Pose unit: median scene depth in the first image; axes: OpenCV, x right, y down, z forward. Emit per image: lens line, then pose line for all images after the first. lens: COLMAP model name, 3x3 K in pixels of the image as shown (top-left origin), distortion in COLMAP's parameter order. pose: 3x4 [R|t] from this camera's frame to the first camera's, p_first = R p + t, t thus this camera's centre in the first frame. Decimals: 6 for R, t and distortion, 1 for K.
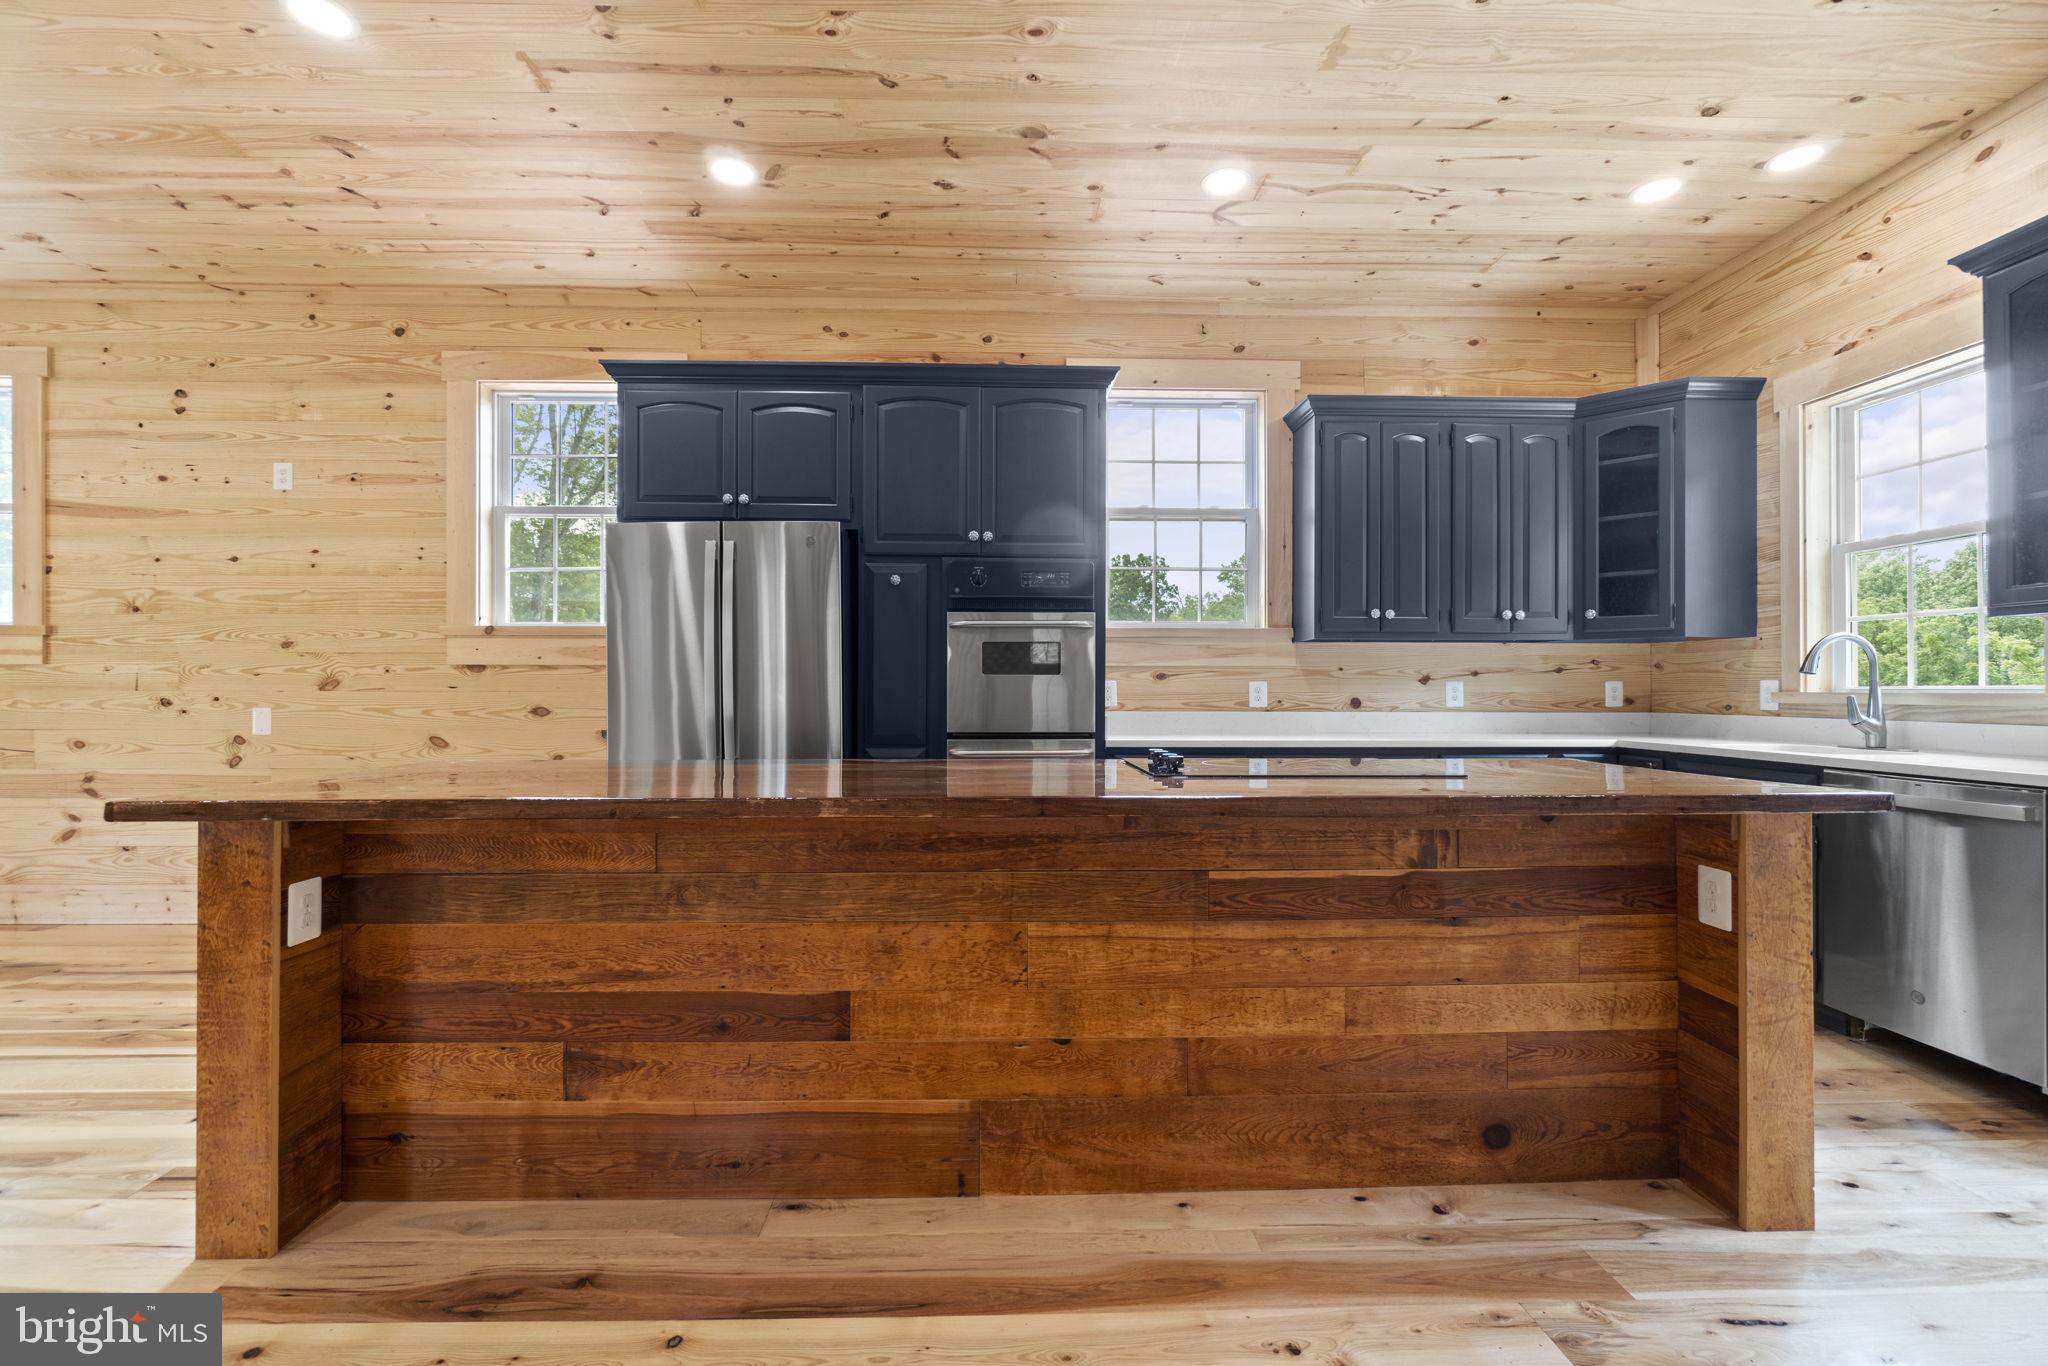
lens RADIAL K [[894.1, 0, 1024.0], [0, 894.1, 683.0], [0, 0, 1]] dist [-0.000168, 0.000359]
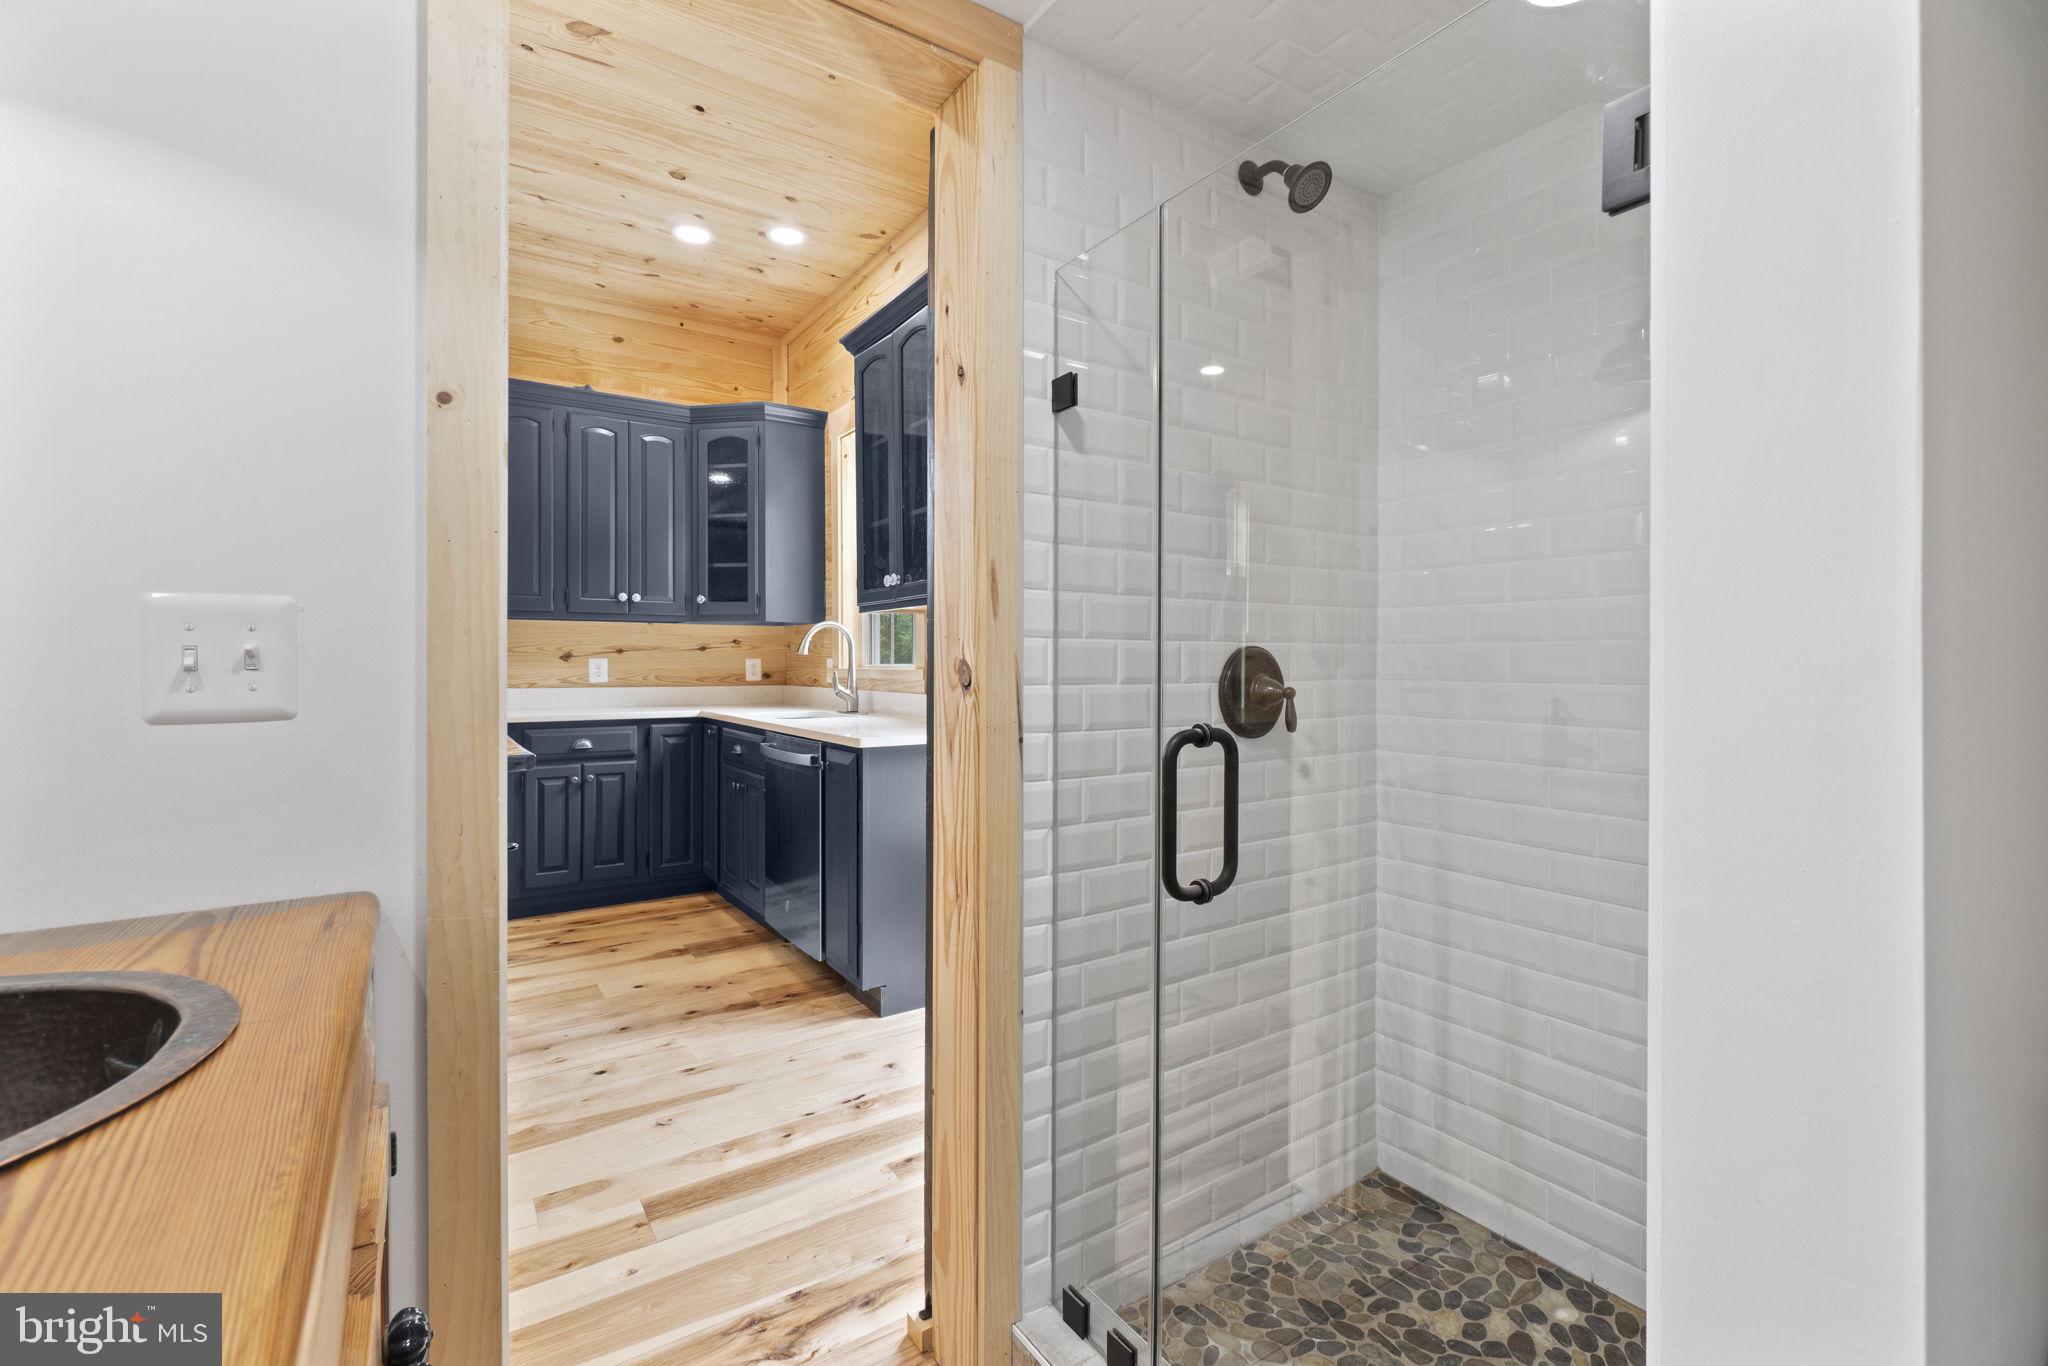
lens RADIAL K [[895.2, 0, 1023.1], [0, 895.2, 661.2], [0, 0, 1]] dist [-0.000975, 0.000024]
pose [[0.849895, 0.001090, 0.526950, 0.380281], [-0.004575, 0.999975, 0.005310, -0.006876], [-0.526931, -0.006924, 0.849880, -0.173058]]
